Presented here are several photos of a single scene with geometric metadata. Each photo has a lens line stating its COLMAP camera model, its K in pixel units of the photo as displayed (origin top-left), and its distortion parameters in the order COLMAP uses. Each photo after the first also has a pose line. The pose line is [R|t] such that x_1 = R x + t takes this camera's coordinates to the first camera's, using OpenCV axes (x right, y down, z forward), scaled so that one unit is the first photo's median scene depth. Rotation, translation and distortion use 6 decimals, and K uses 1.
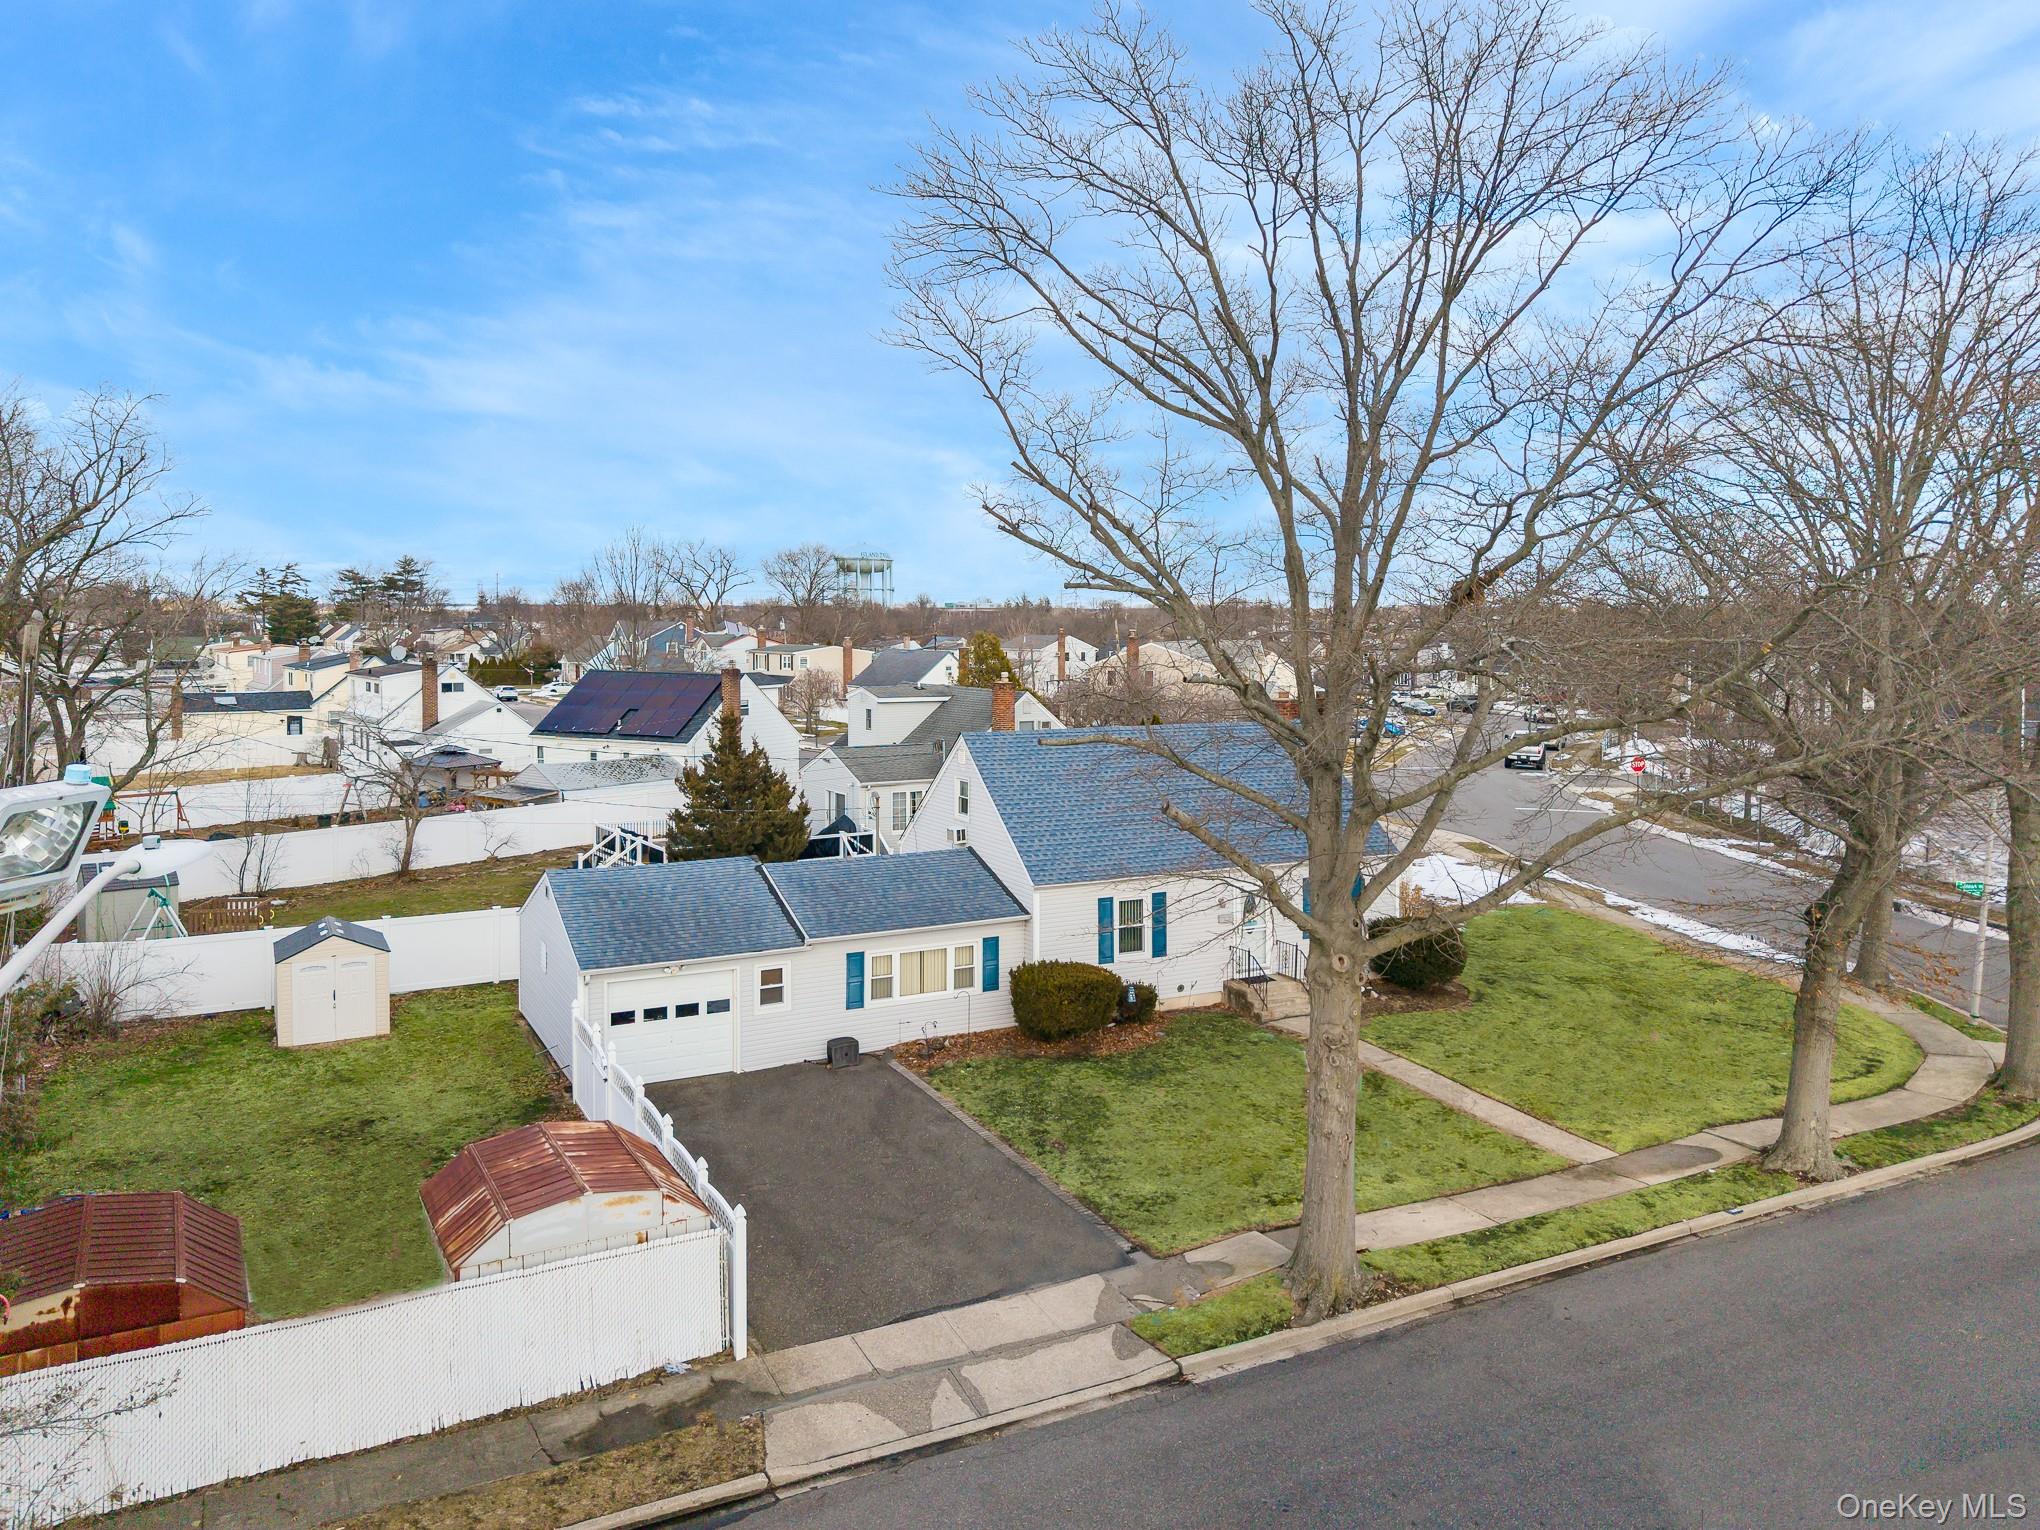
lens RADIAL K [[1486.9, 0, 976.3], [0, 1486.9, 743.3], [0, 0, 1]] dist [0.019095, -0.013513]
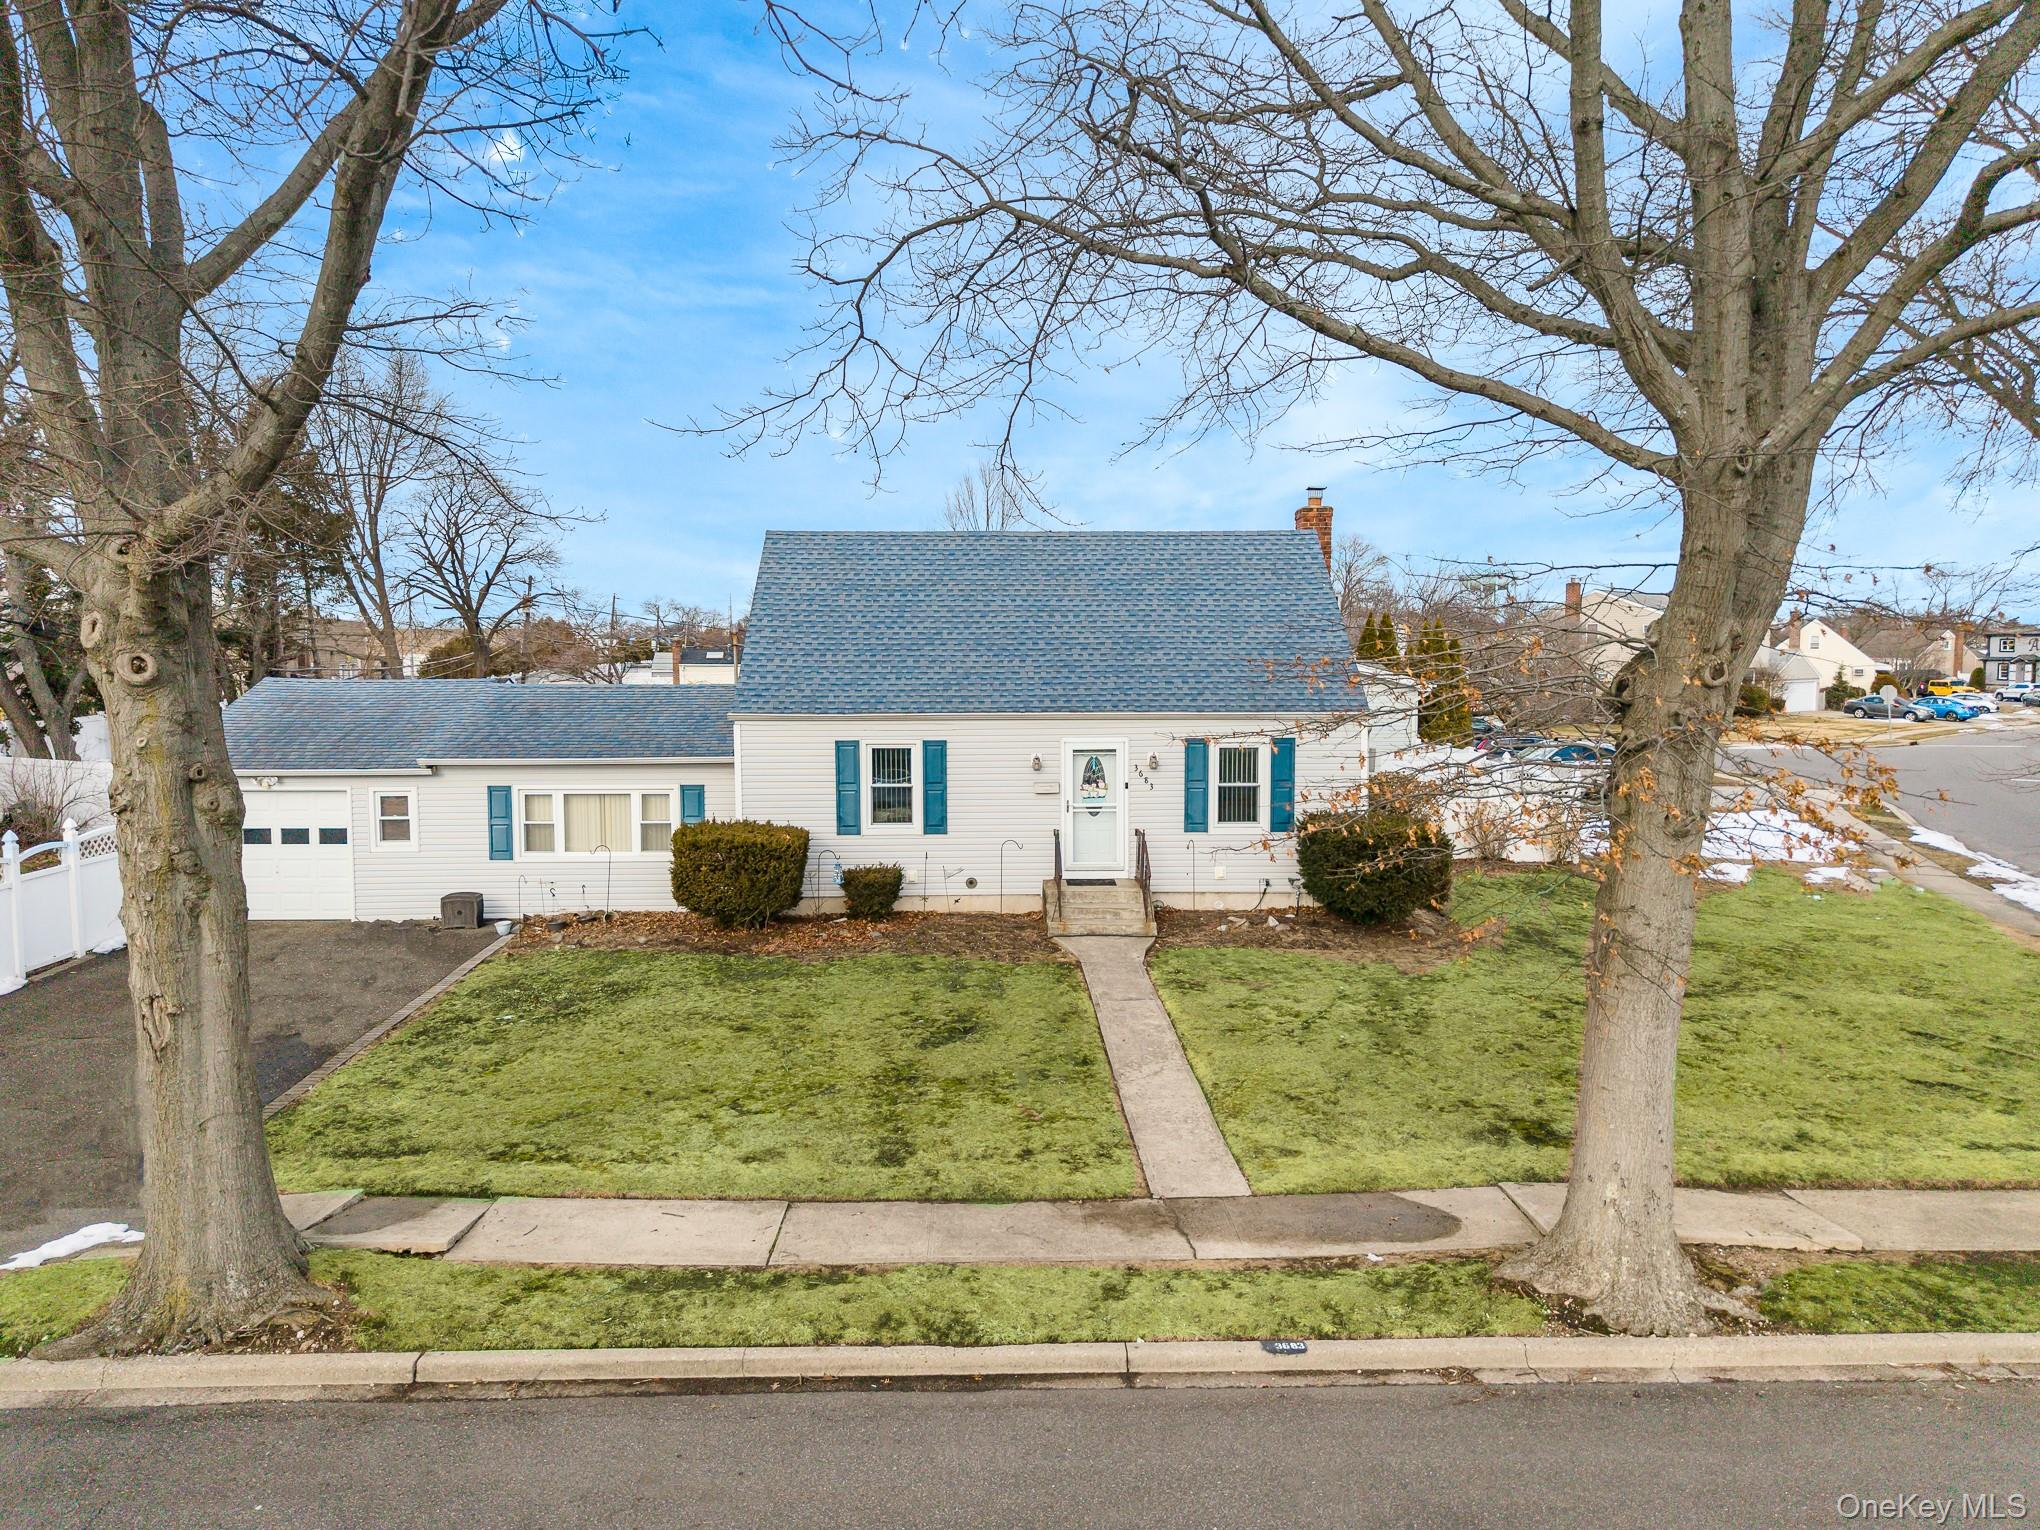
lens RADIAL K [[1340.4, 0, 1005.8], [0, 1340.4, 685.1], [0, 0, 1]] dist [0.014919, -0.010546]
pose [[0.896413, 0.010701, -0.443091, 0.585834], [-0.033310, 0.998508, -0.043274, 0.131649], [0.441967, 0.053551, 0.895432, 0.573191]]
